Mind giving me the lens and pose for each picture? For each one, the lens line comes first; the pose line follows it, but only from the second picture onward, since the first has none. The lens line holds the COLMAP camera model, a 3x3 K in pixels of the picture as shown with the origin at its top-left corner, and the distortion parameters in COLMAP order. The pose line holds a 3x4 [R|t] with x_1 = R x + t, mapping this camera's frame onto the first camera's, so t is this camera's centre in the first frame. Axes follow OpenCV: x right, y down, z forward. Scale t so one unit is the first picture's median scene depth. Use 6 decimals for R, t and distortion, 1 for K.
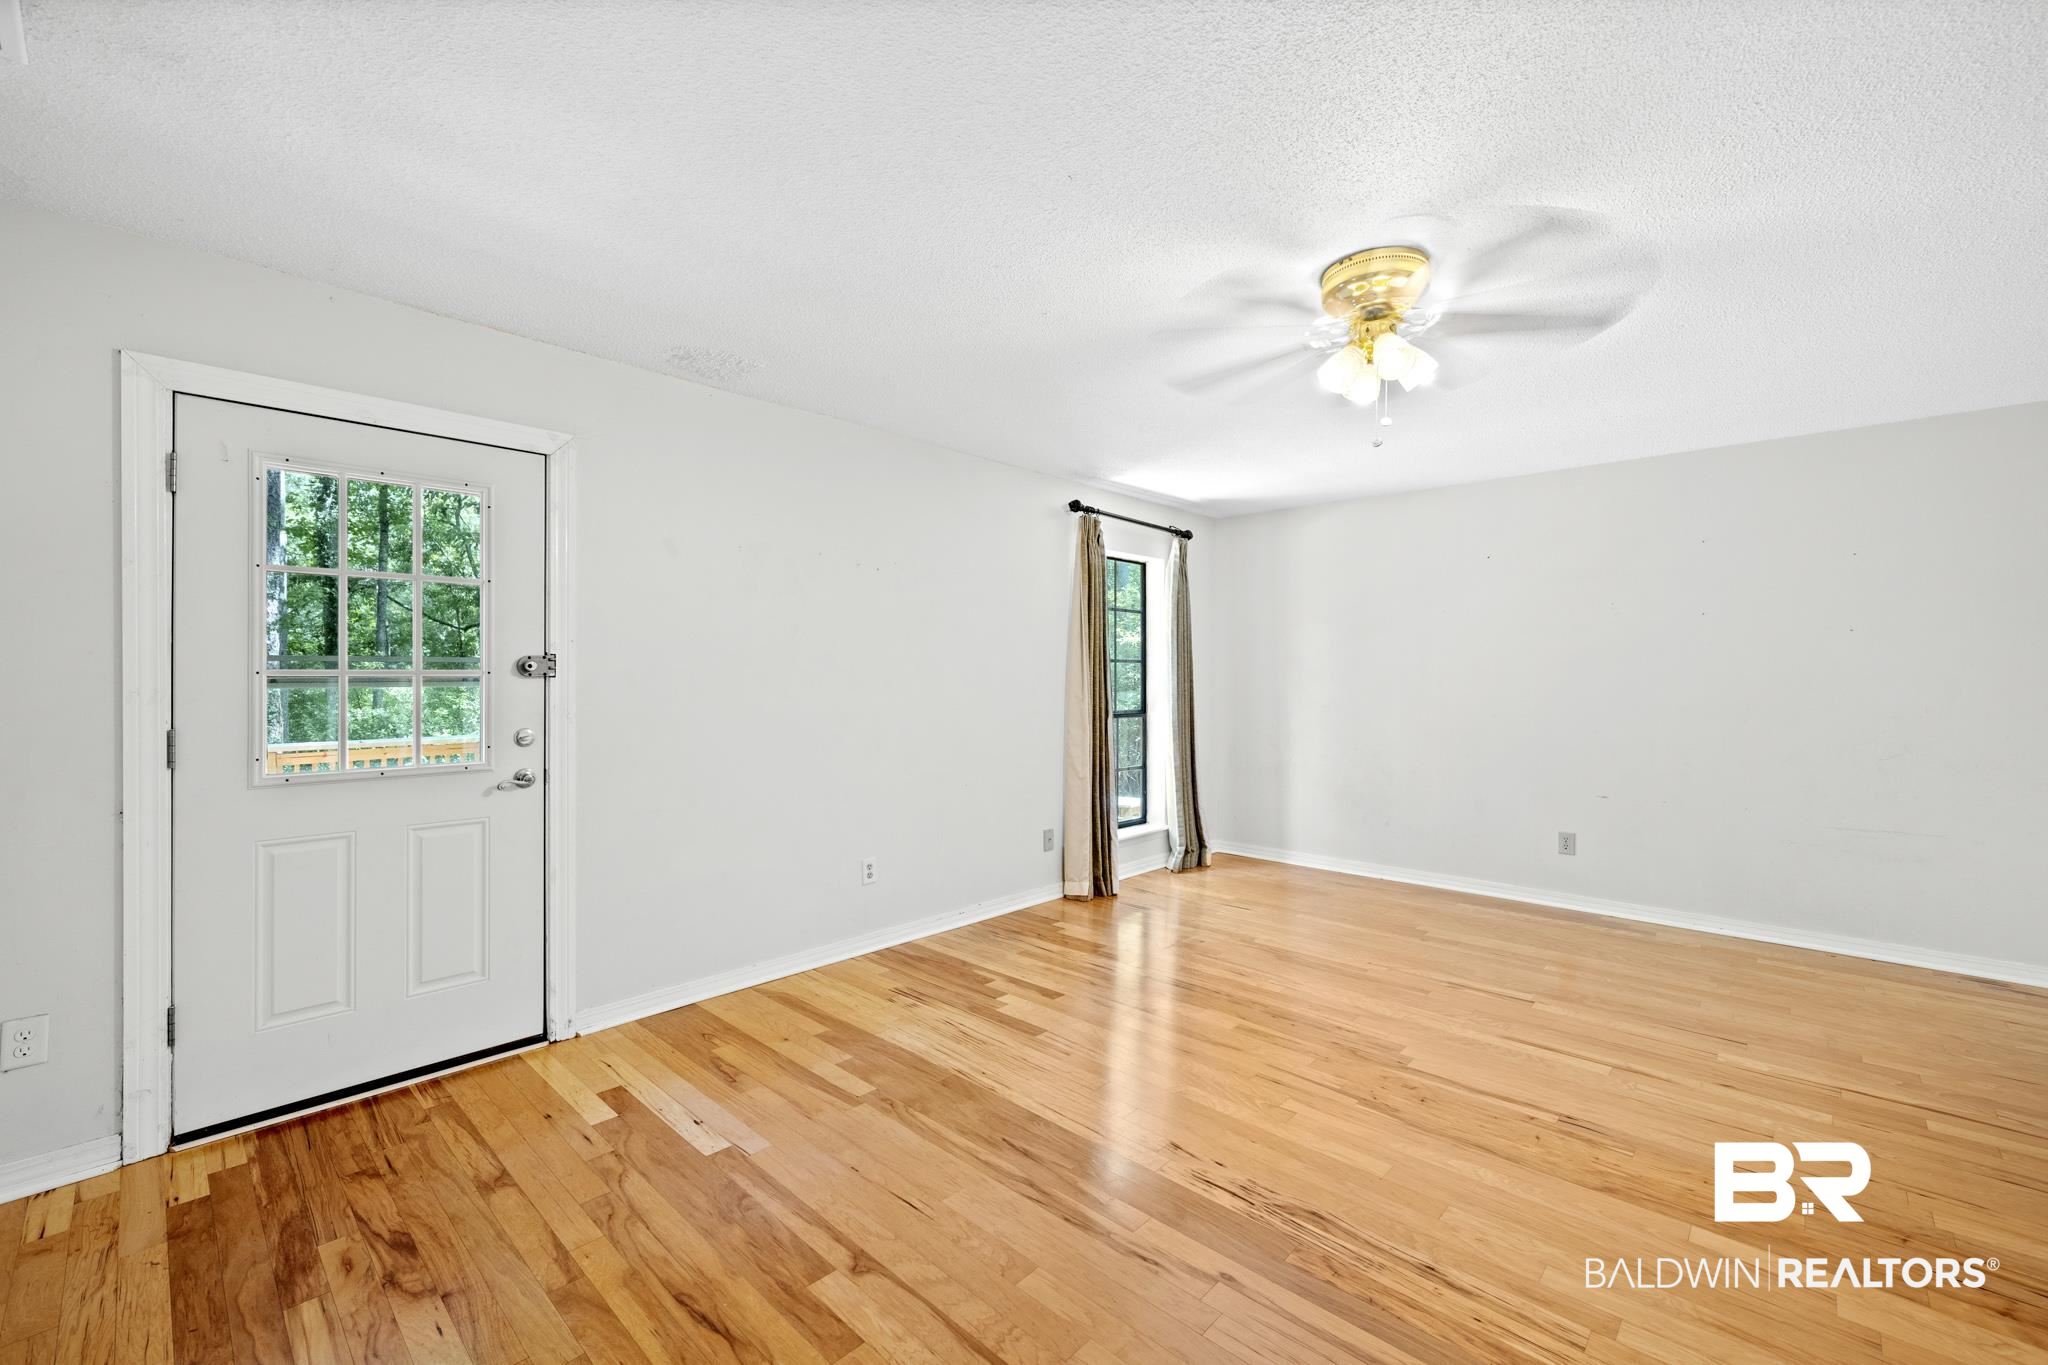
lens RADIAL K [[796.3, 0, 1023.1], [0, 796.3, 722.7], [0, 0, 1]] dist [0.001374, 0.000059]
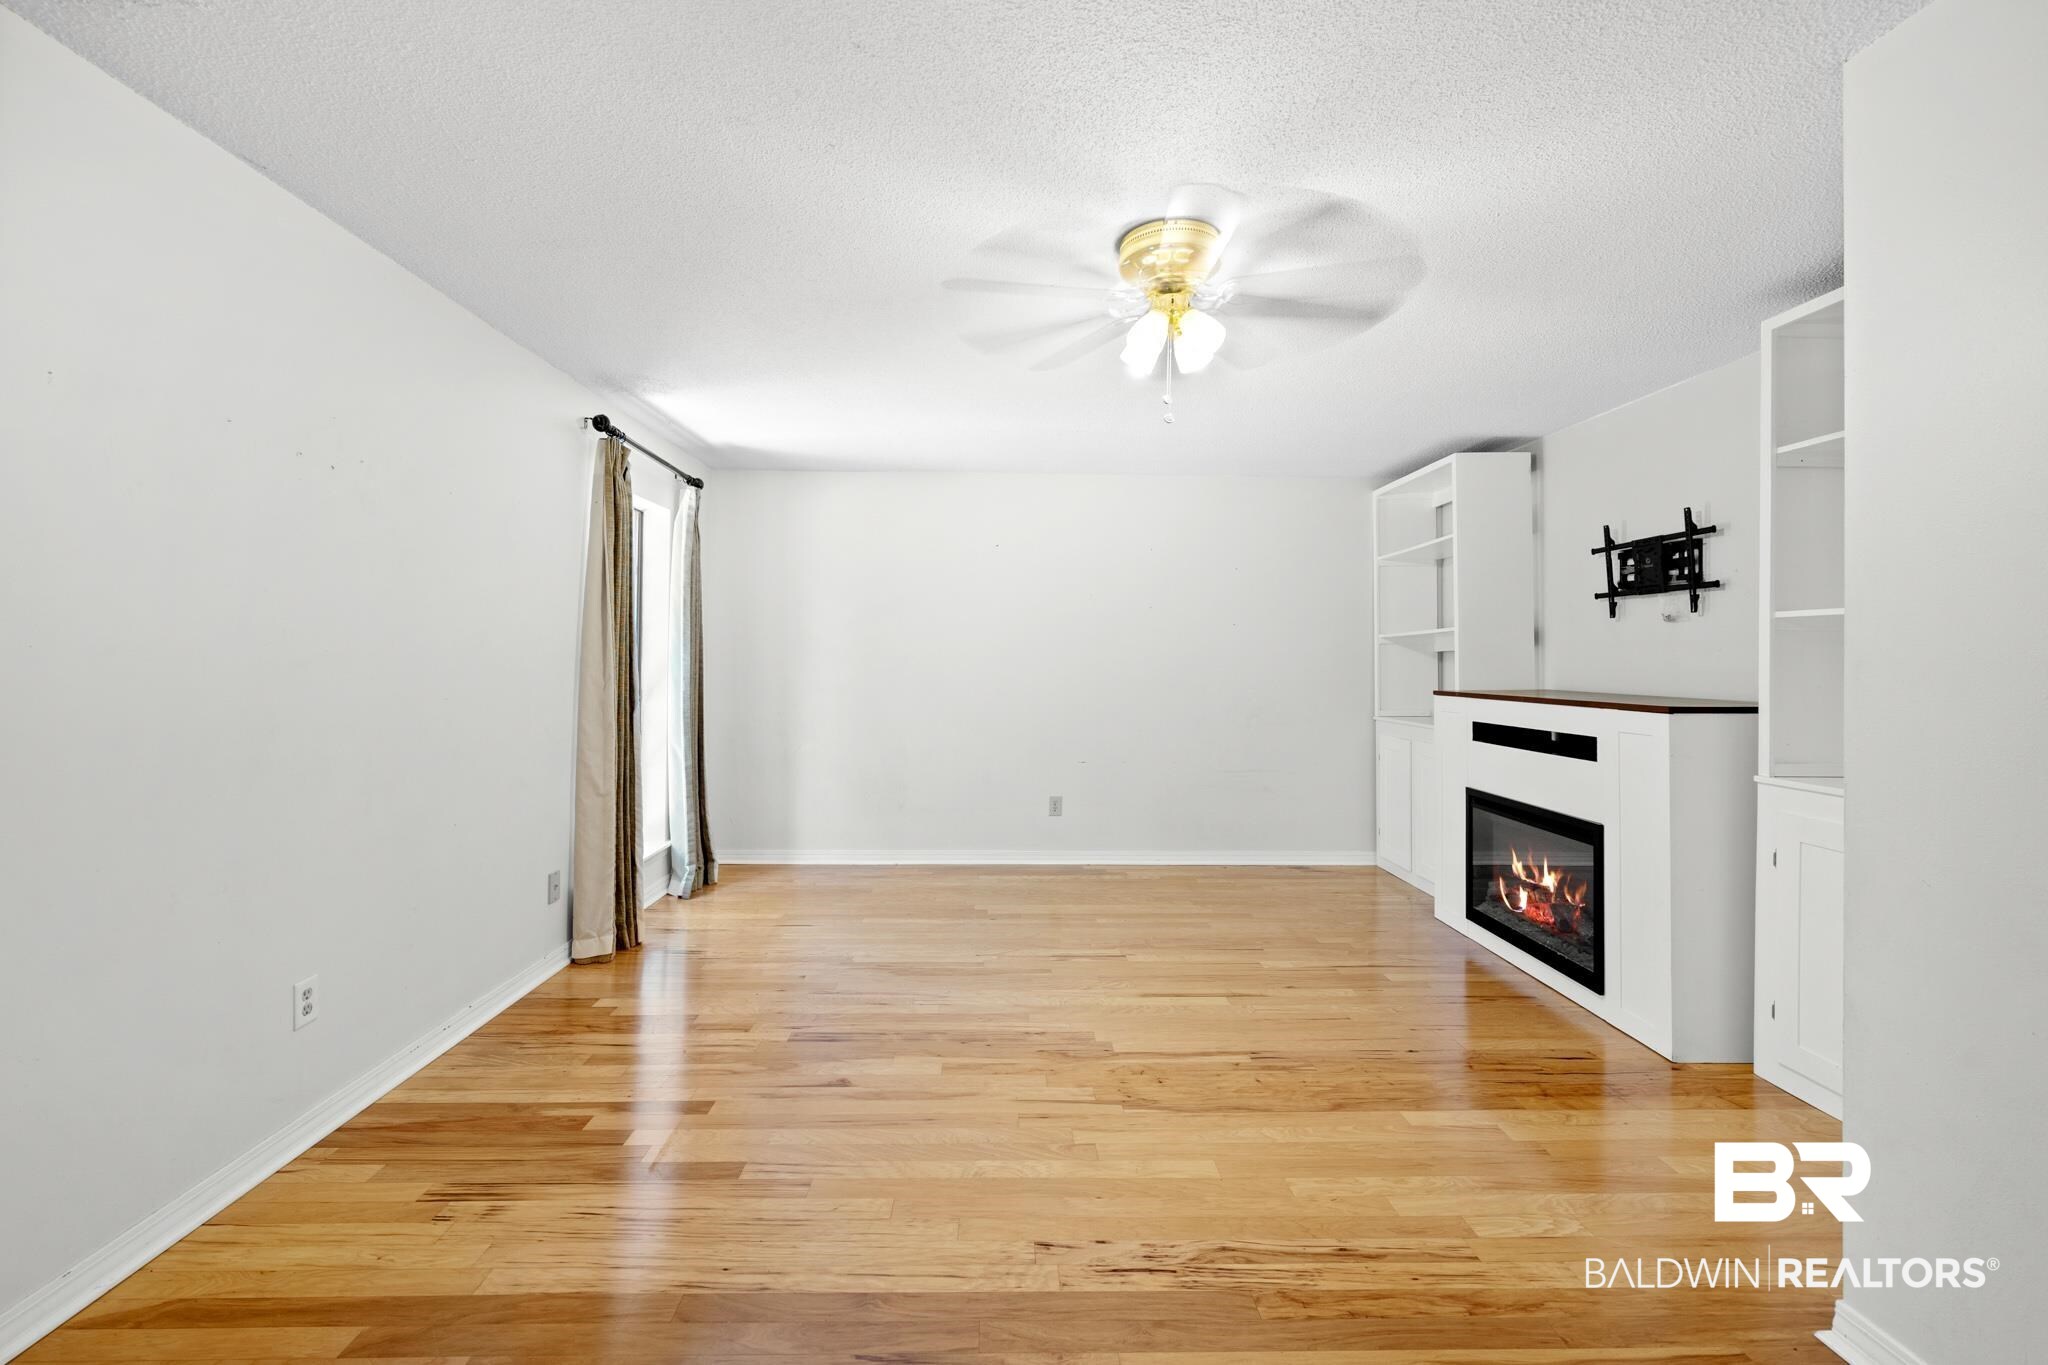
lens RADIAL K [[844.4, 0, 998.0], [0, 844.4, 679.9], [0, 0, 1]] dist [0.000588, -0.000240]
pose [[0.732306, -0.015095, 0.680808, -0.251536], [0.035153, 0.999259, -0.015656, -0.014491], [-0.680067, 0.035397, 0.732295, 0.238851]]
